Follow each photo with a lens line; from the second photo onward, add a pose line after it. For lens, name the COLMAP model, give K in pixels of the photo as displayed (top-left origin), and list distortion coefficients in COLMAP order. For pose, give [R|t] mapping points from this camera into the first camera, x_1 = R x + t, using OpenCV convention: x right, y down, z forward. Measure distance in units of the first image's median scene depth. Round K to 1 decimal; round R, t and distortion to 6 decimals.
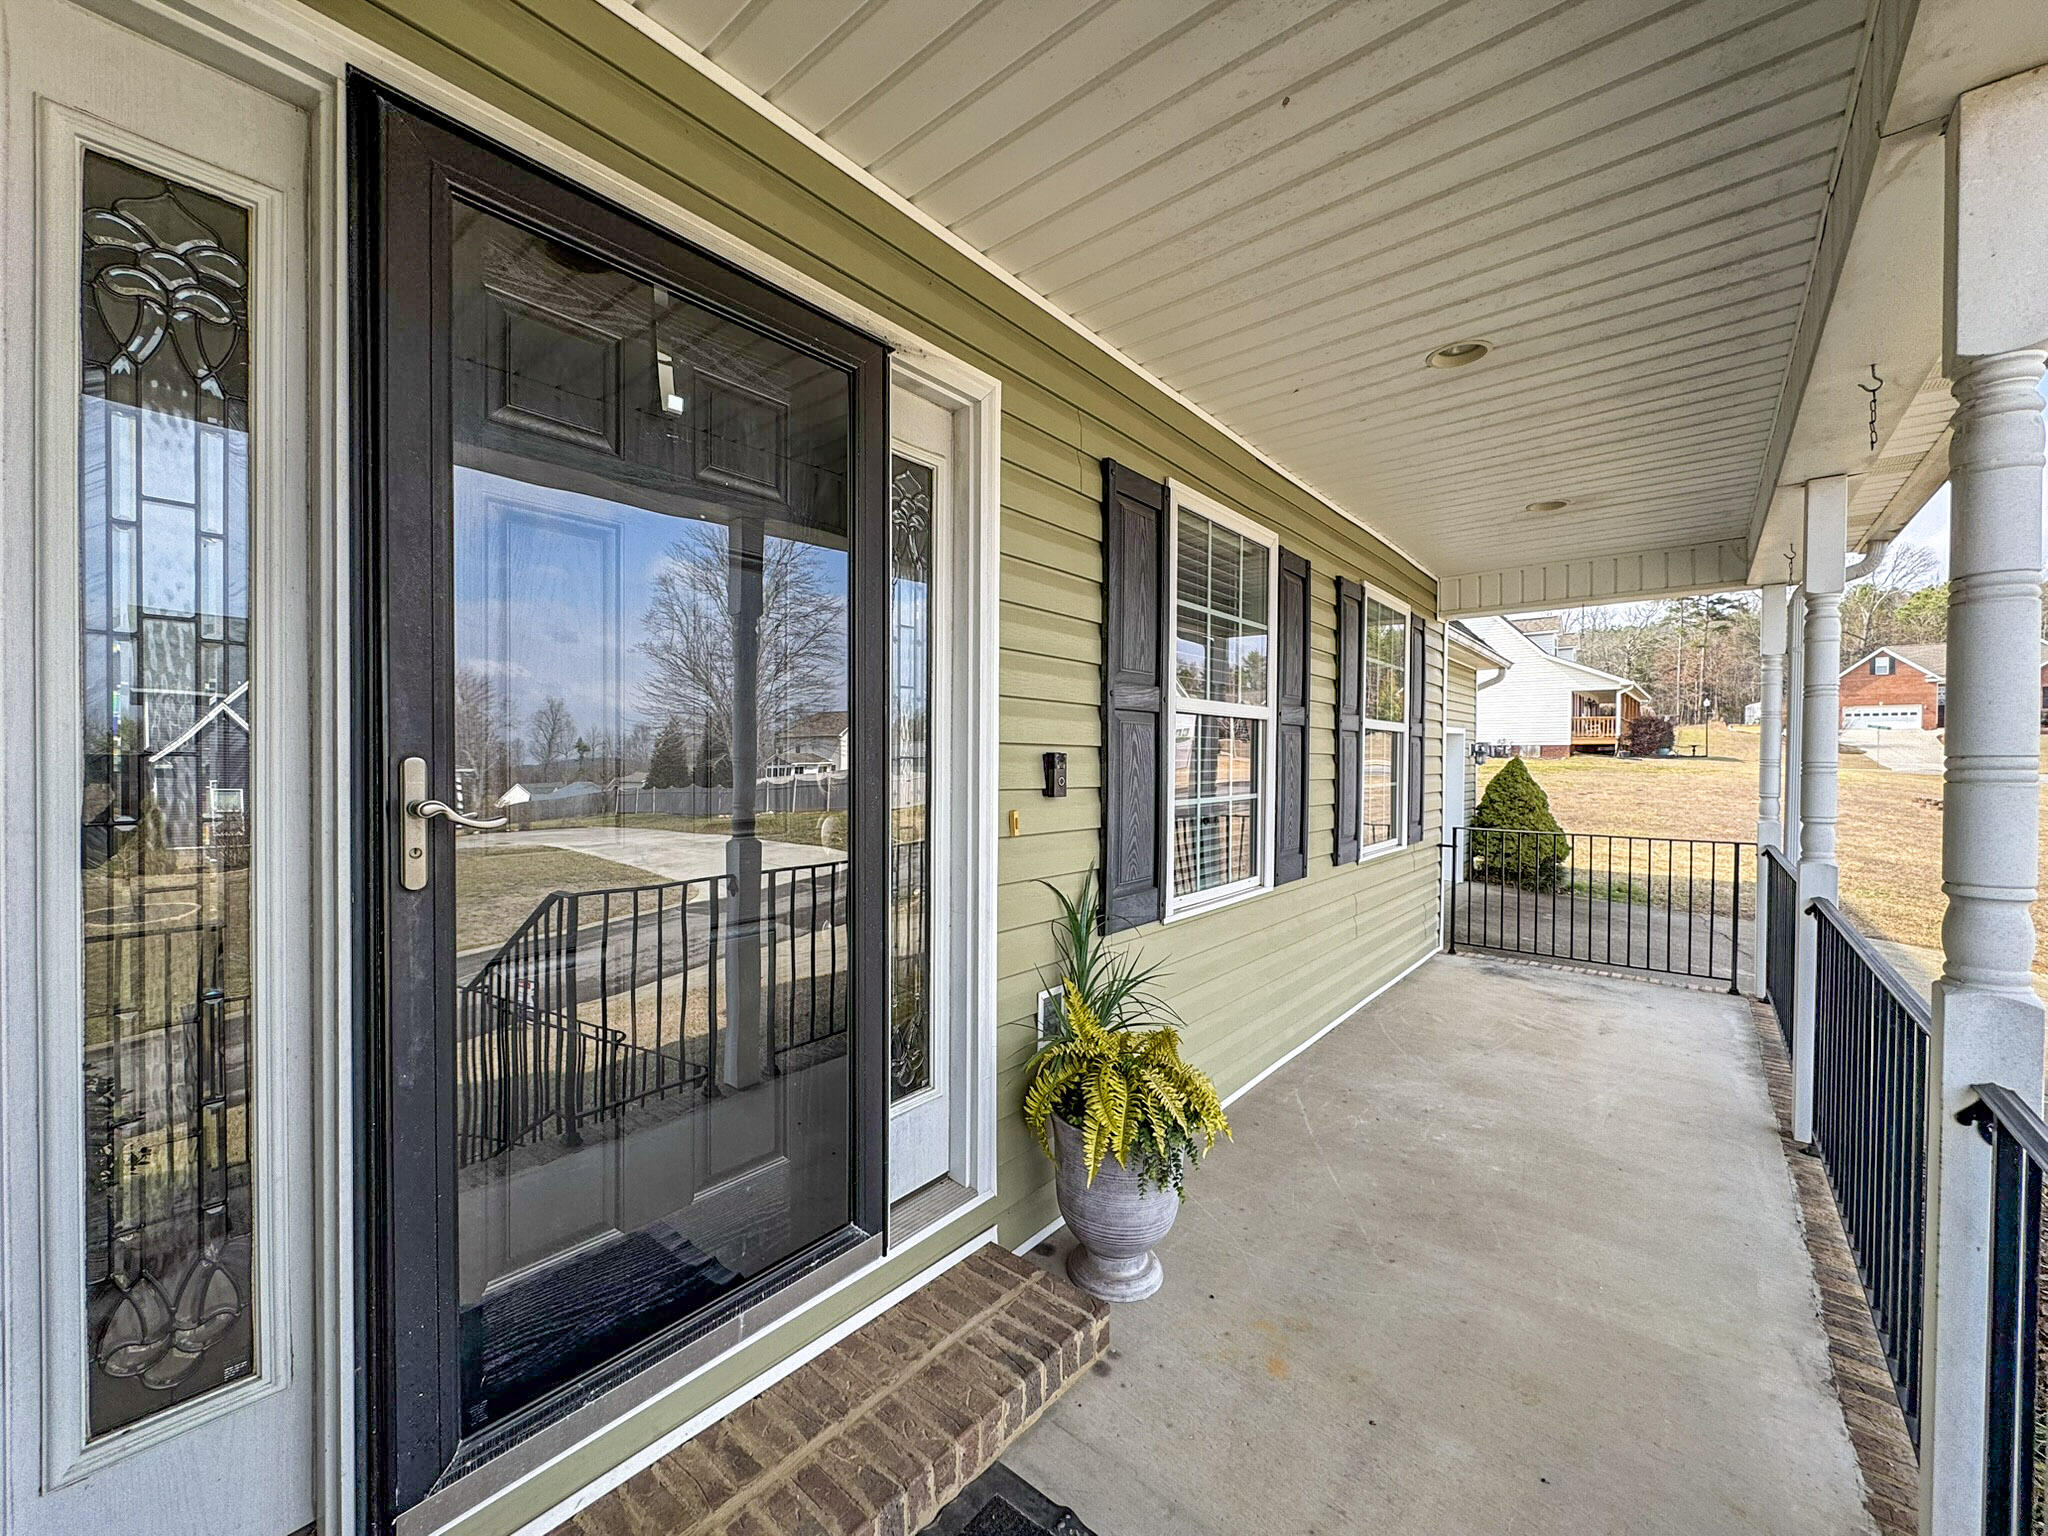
lens RADIAL K [[811.3, 0, 1035.2], [0, 811.3, 772.6], [0, 0, 1]] dist [0.003544, 0.000034]
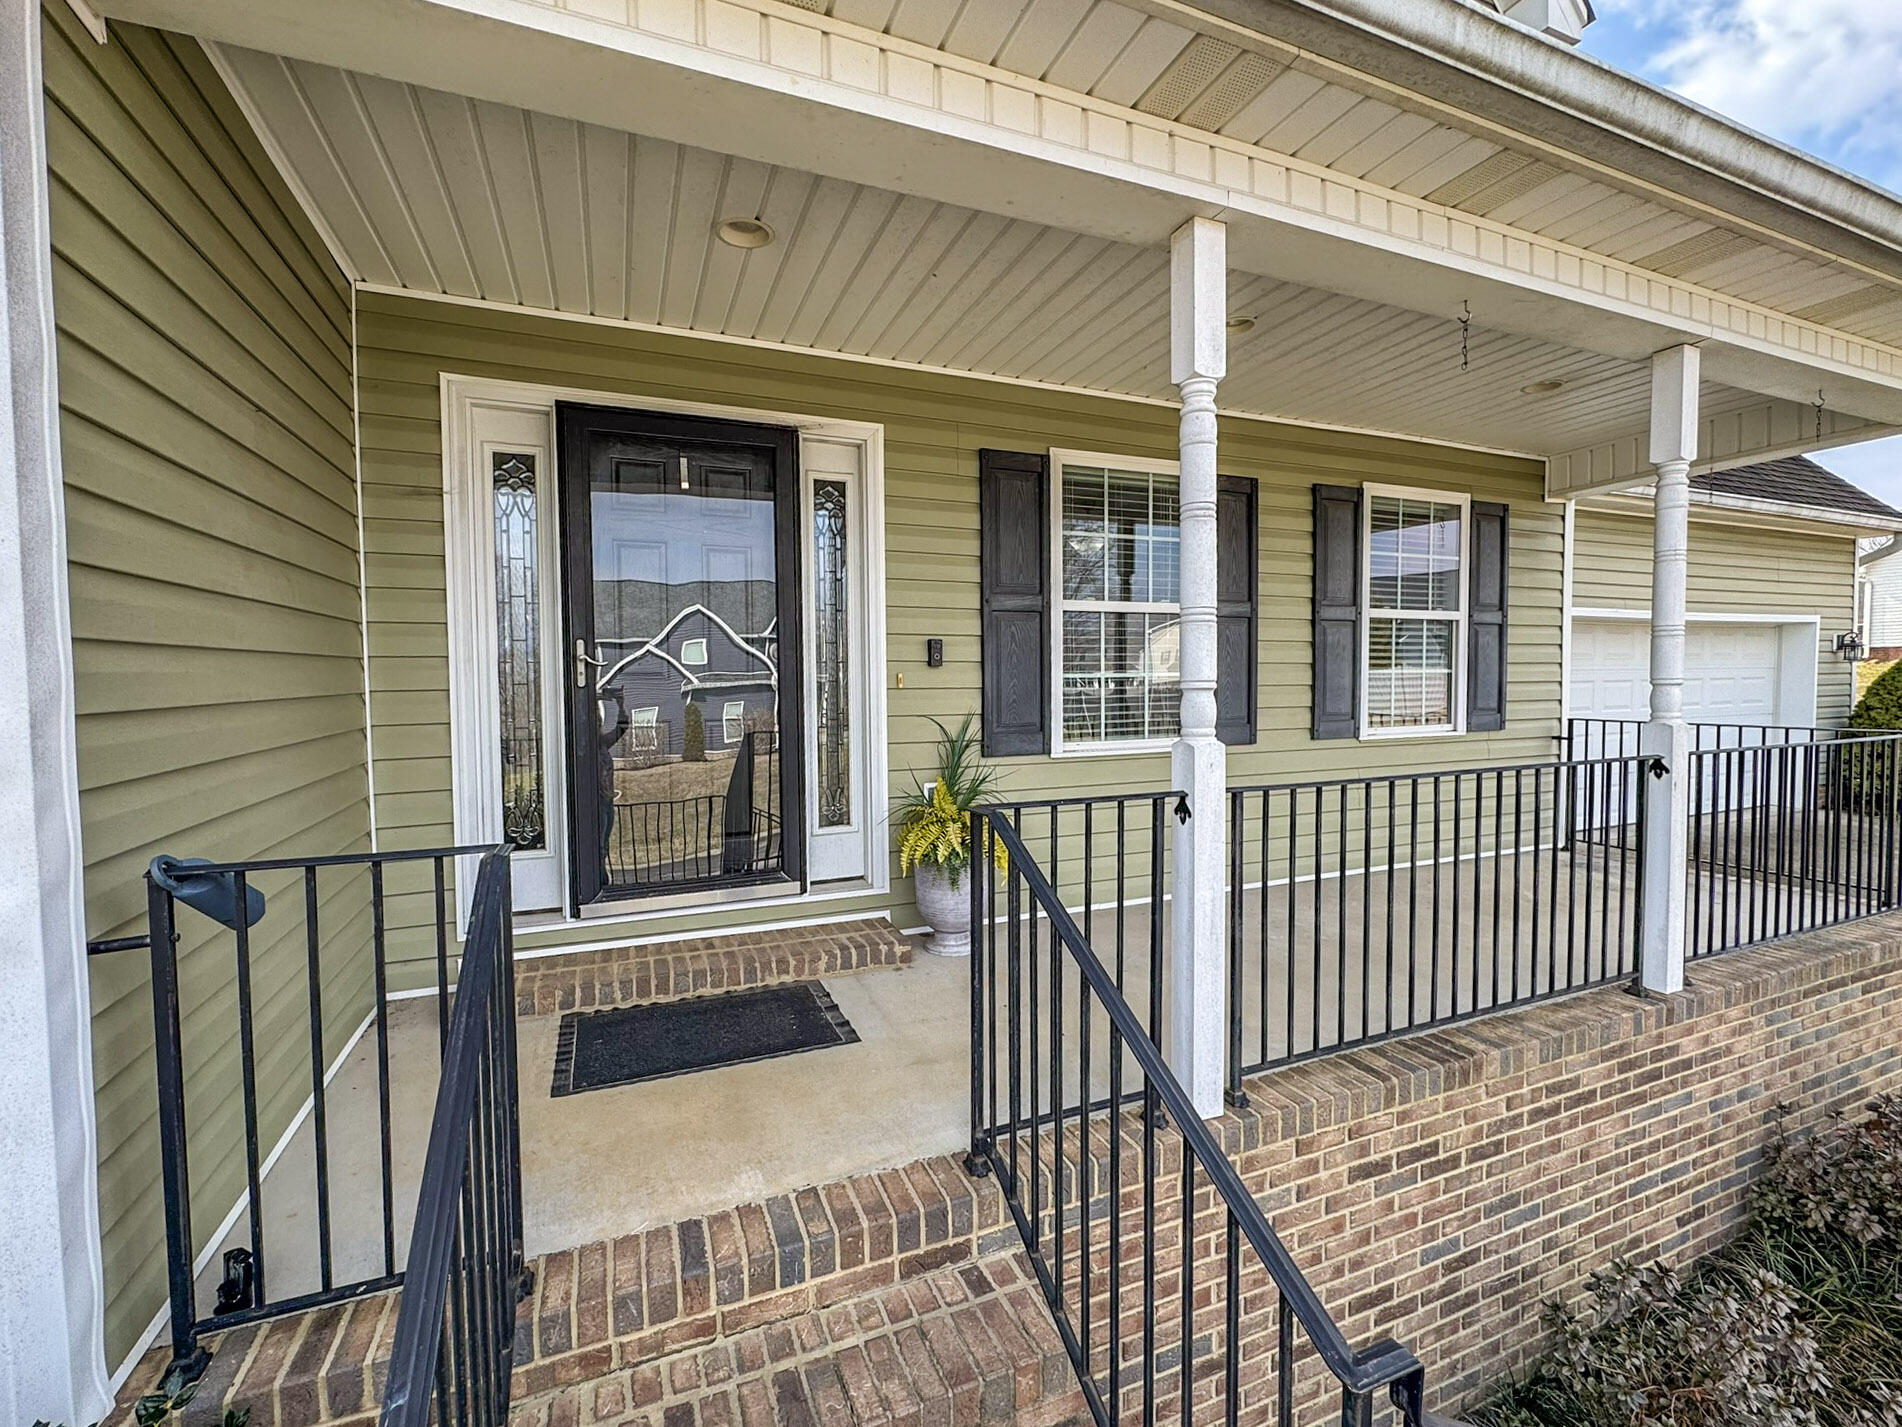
lens RADIAL K [[753.5, 0, 936.1], [0, 753.5, 709.6], [0, 0, 1]] dist [0.003544, 0.000034]
pose [[0.887858, 0.005553, -0.460085, 0.692779], [0.007327, 0.999630, 0.026205, 0.074119], [0.460060, -0.026637, 0.887488, -0.340078]]
